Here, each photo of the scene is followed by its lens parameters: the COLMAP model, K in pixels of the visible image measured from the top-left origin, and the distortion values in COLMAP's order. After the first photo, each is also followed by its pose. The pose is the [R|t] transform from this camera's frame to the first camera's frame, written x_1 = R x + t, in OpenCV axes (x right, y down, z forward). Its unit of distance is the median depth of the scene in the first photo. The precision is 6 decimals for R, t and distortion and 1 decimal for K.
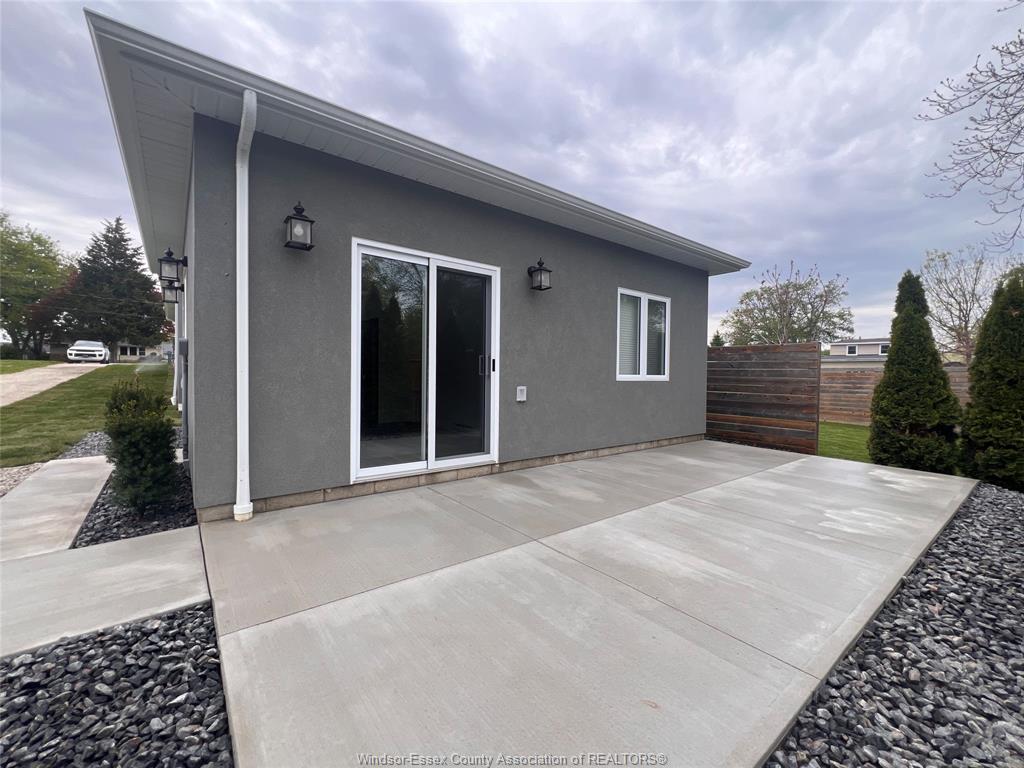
lens RADIAL K [[416.8, 0, 512.0], [0, 416.8, 384.0], [0, 0, 1]] dist [0.000563, -0.000080]
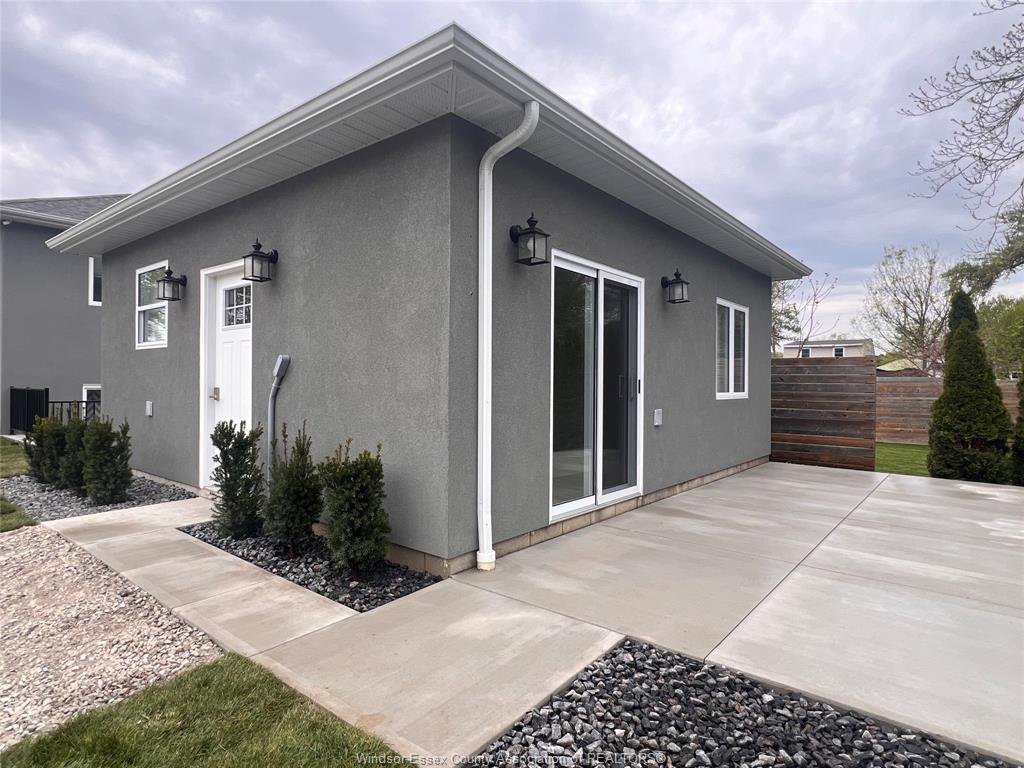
lens RADIAL K [[559.2, 0, 512.2], [0, 559.2, 378.4], [0, 0, 1]] dist [-0.003678, 0.000931]
pose [[0.976179, -0.002491, 0.216953, -0.441718], [0.008885, 0.999554, -0.028502, -0.023125], [-0.216785, 0.029751, 0.975766, -0.092880]]
